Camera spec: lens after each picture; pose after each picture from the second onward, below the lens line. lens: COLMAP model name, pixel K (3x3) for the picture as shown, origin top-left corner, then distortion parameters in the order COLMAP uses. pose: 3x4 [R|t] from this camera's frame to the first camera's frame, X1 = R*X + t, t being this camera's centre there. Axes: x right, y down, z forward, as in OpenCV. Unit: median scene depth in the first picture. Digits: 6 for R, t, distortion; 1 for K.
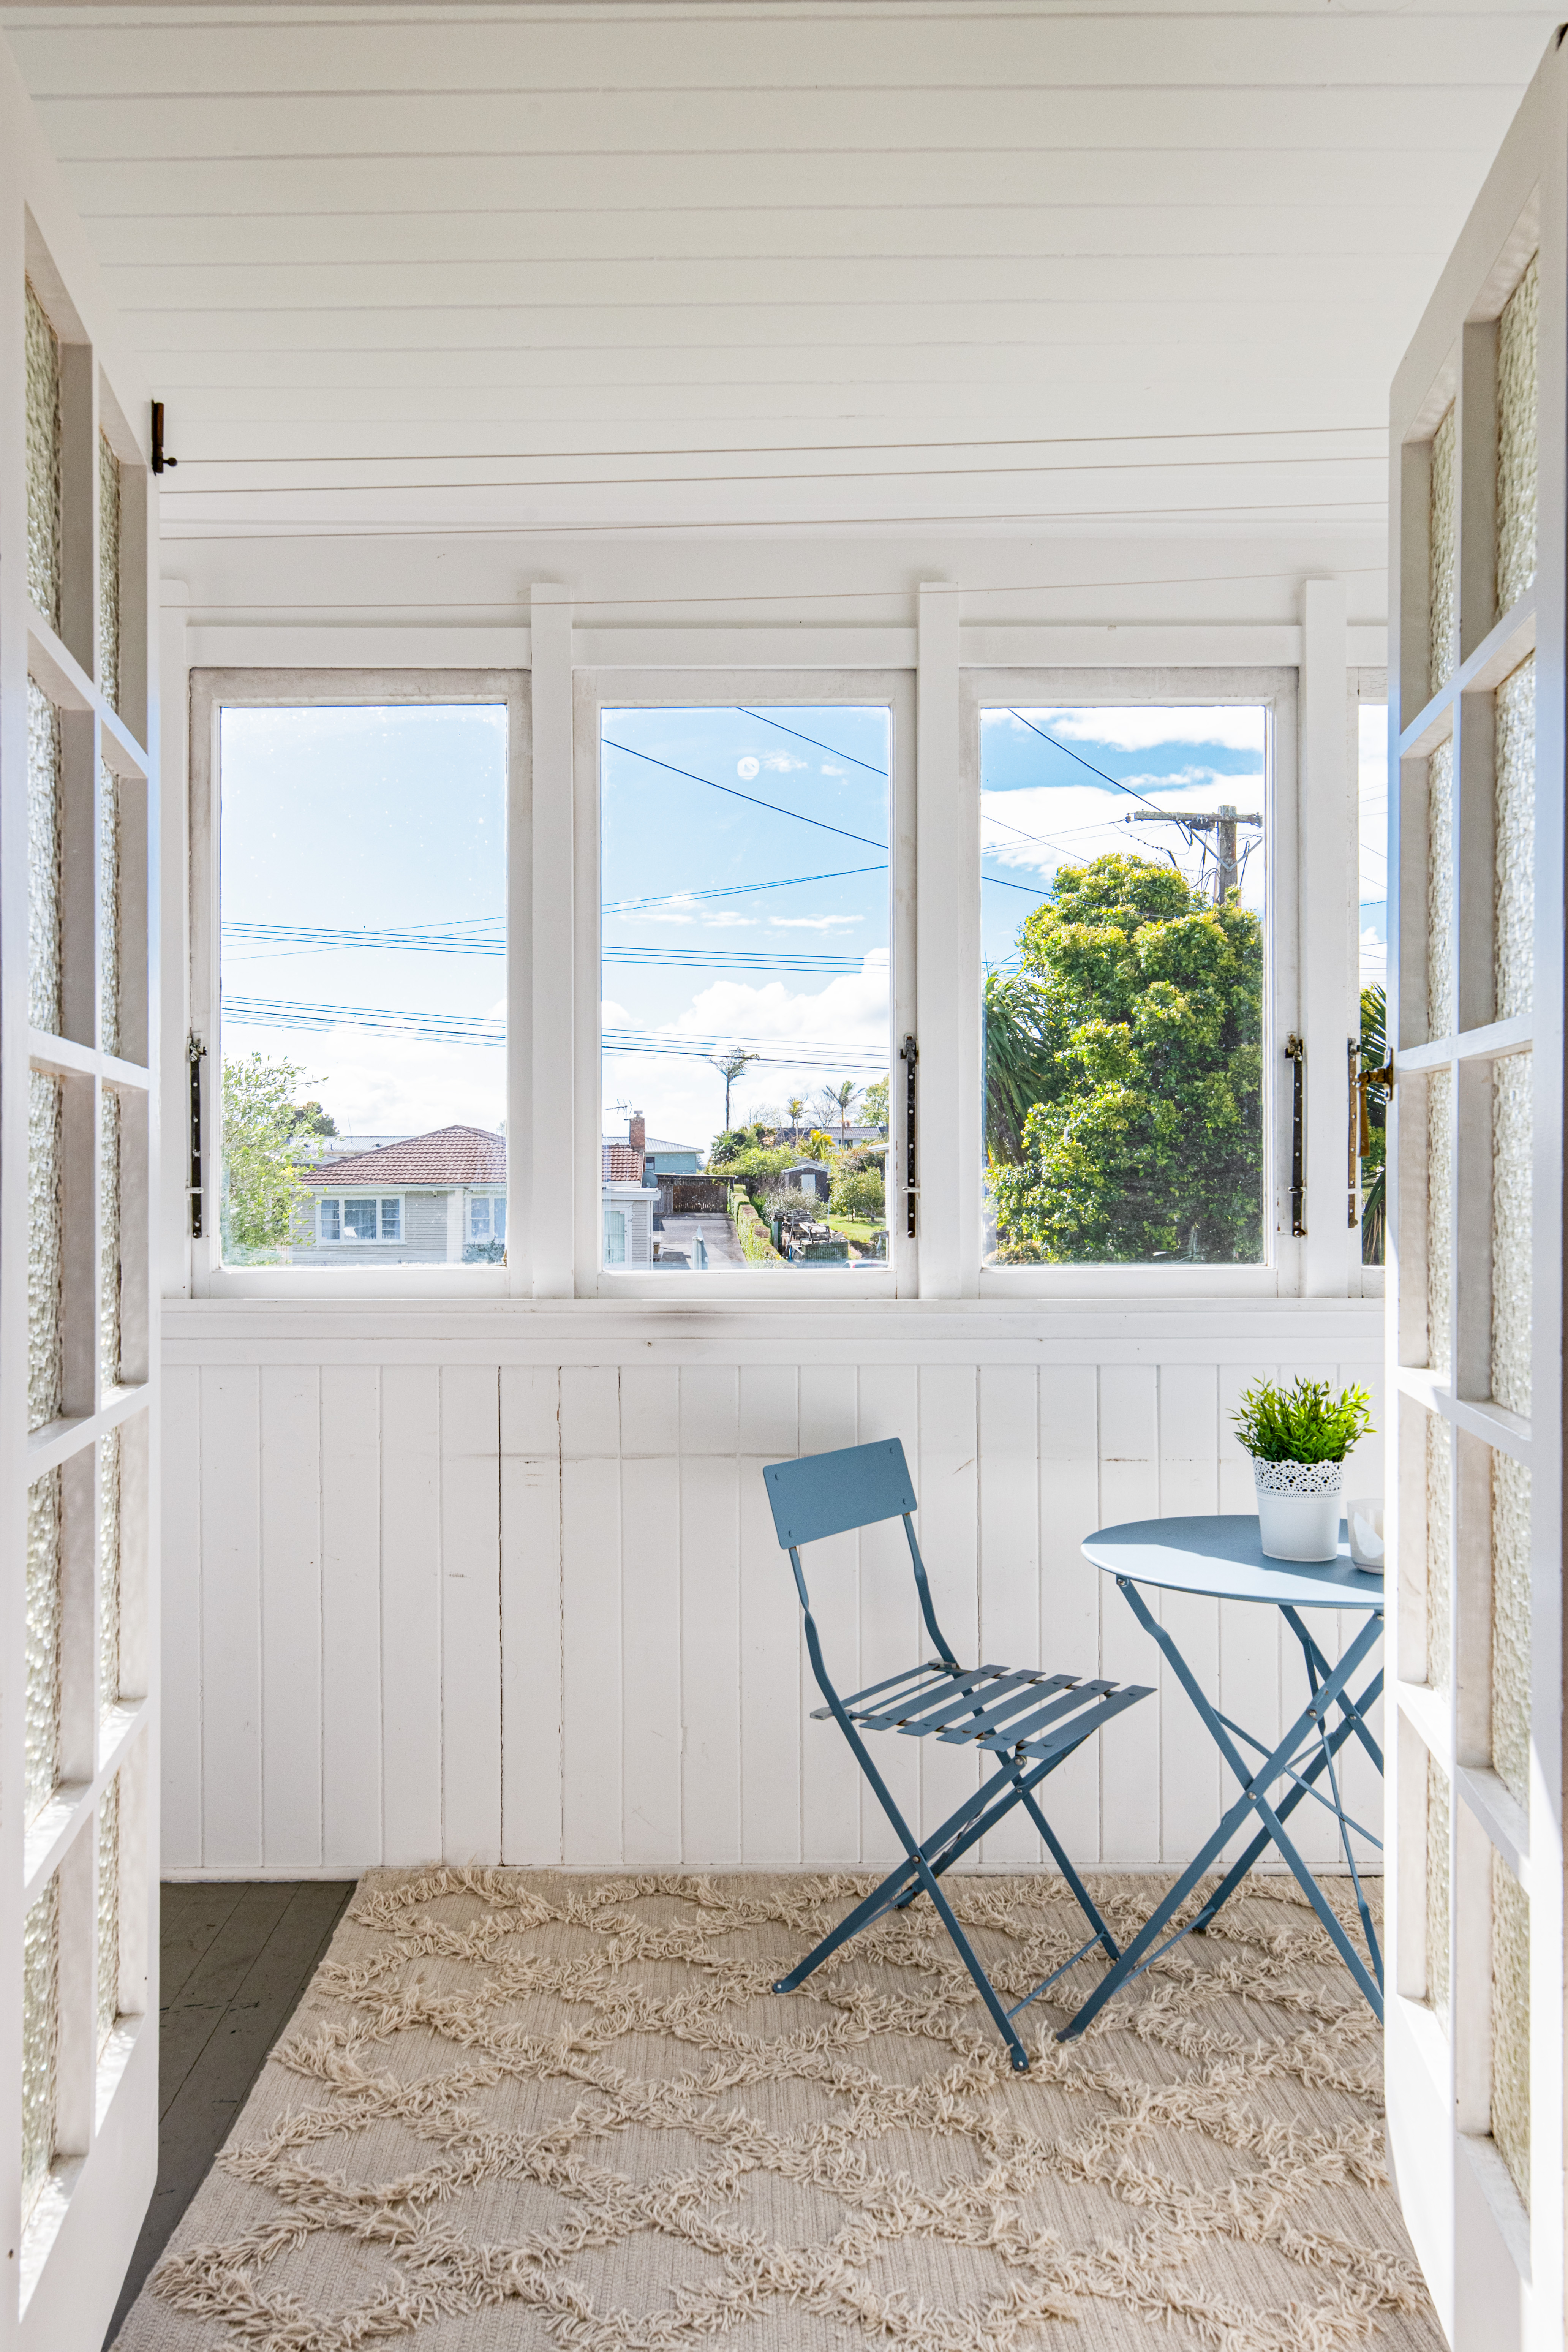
lens RADIAL K [[1663.0, 0, 796.9], [0, 1663.0, 1157.2], [0, 0, 1]] dist [0.005621, 0.001121]
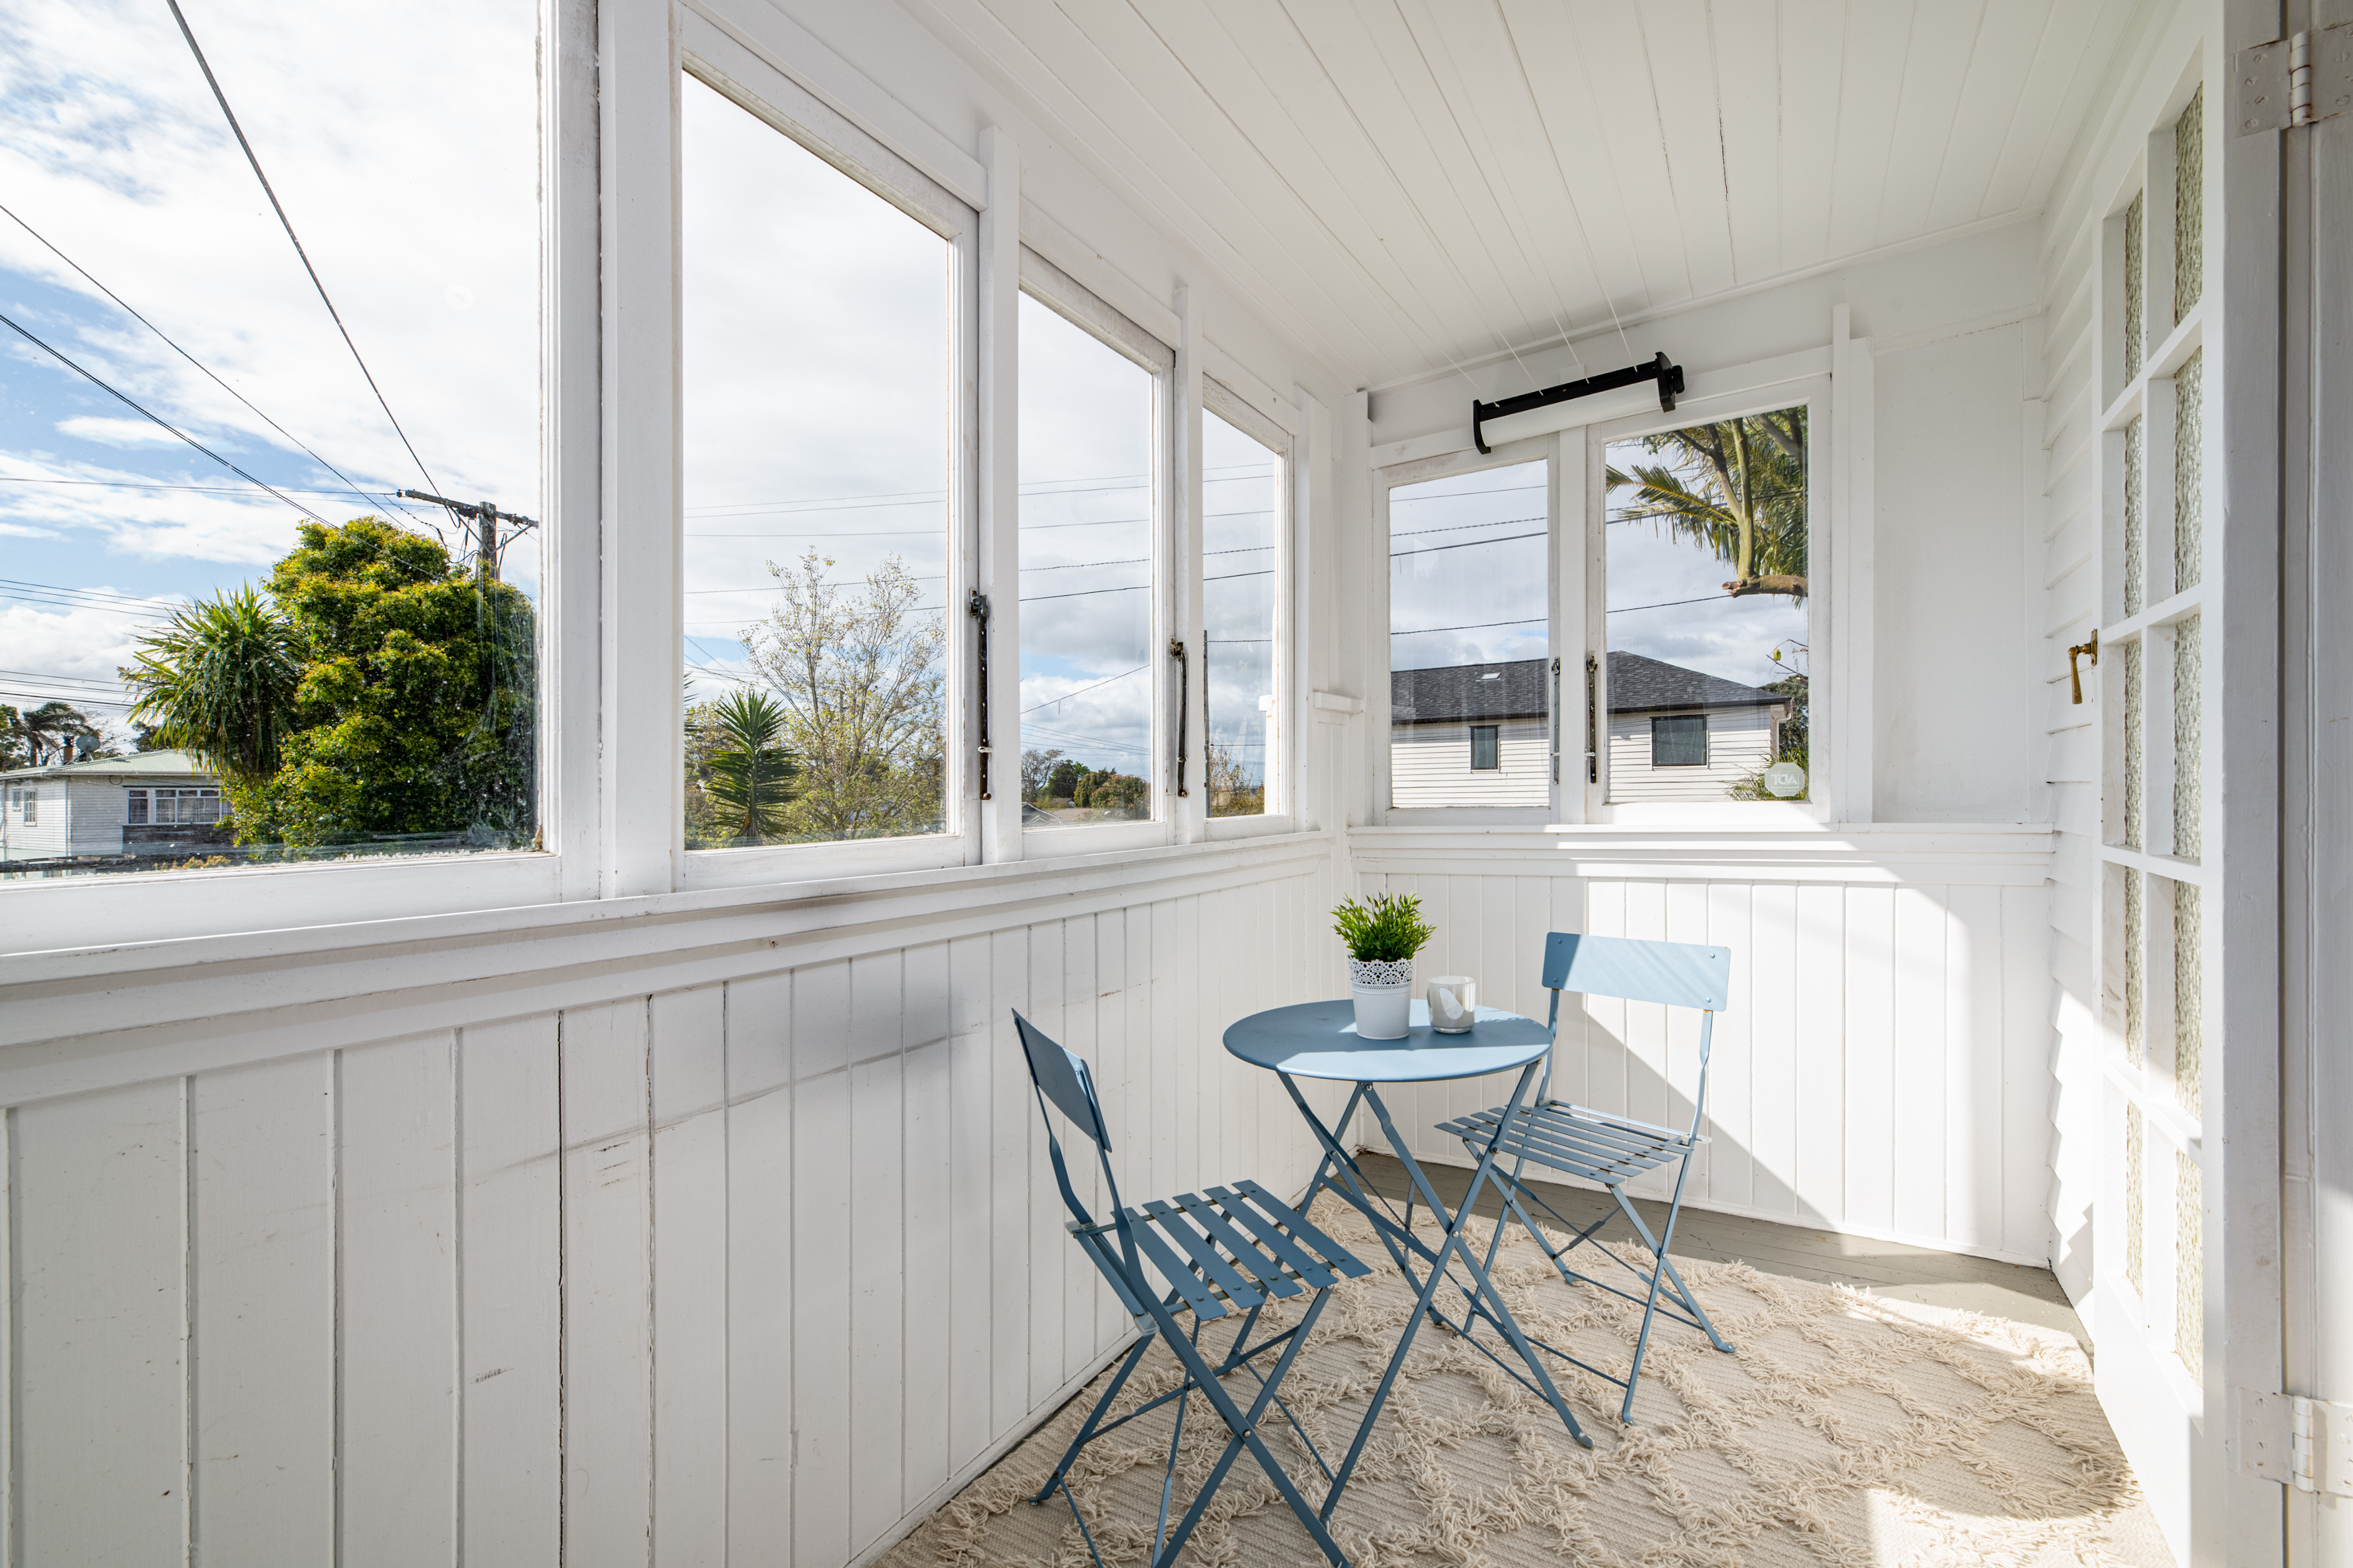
lens RADIAL K [[1005.0, 0, 1162.4], [0, 1005.0, 789.1], [0, 0, 1]] dist [-0.008377, 0.000075]
pose [[0.572818, -0.004282, 0.819671, -0.333526], [0.002330, 0.999991, 0.003596, 0.038701], [-0.819679, -0.000150, 0.572823, 0.557149]]
